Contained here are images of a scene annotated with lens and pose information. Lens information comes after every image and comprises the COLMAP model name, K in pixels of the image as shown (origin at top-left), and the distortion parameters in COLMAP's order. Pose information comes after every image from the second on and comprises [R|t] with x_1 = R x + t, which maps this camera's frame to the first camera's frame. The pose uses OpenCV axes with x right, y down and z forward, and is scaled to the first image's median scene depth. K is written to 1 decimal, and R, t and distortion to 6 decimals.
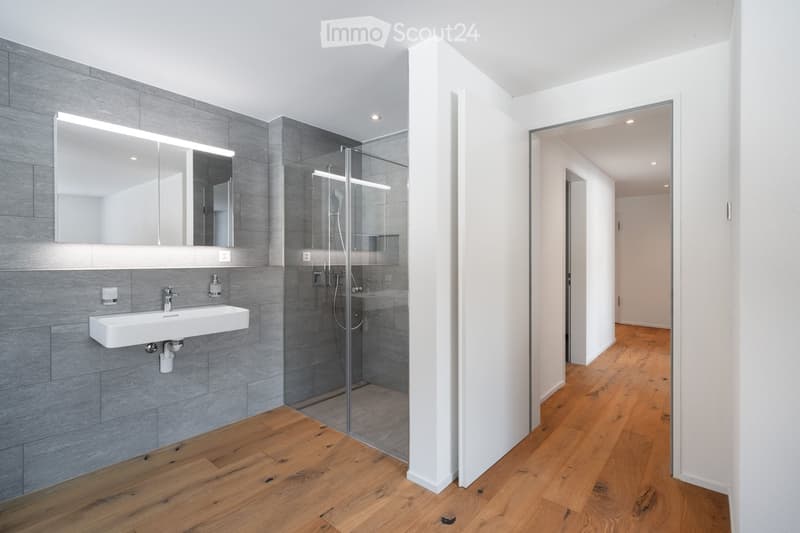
lens RADIAL K [[365.1, 0, 400.8], [0, 365.1, 261.8], [0, 0, 1]] dist [0.008708, -0.000494]
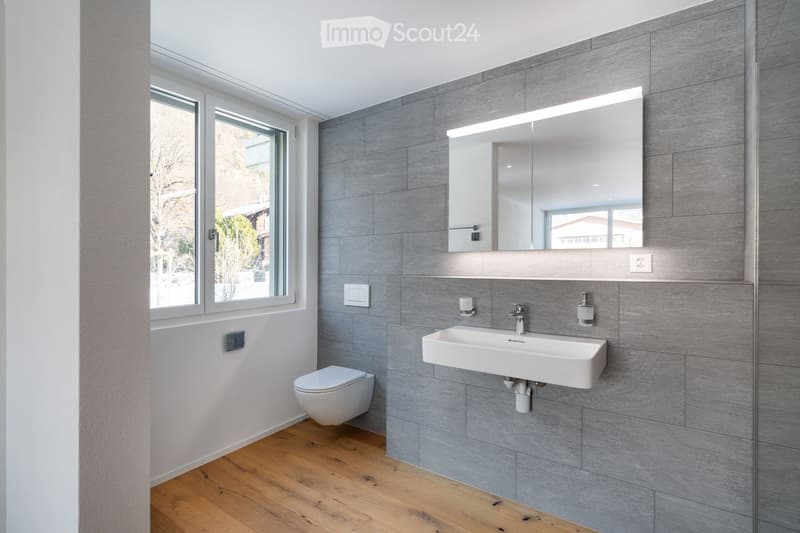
lens RADIAL K [[380.6, 0, 398.5], [0, 380.6, 266.8], [0, 0, 1]] dist [0.000071, -0.000065]
pose [[0.086798, 0.002871, -0.996222, 0.138647], [-0.005372, 0.999983, 0.002413, -0.008988], [0.996211, 0.005142, 0.086812, 0.619571]]
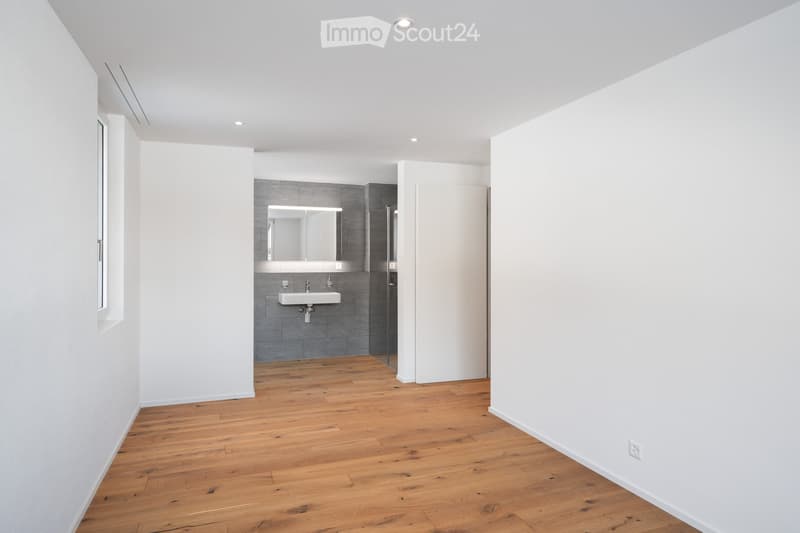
lens RADIAL K [[486.9, 0, 400.0], [0, 486.9, 265.0], [0, 0, 1]] dist [-0.000379, 0.000072]
pose [[0.868441, -0.002243, -0.495787, 1.098357], [-0.001256, 0.999977, -0.006723, -0.005074], [0.495791, 0.006461, 0.868418, -1.052341]]
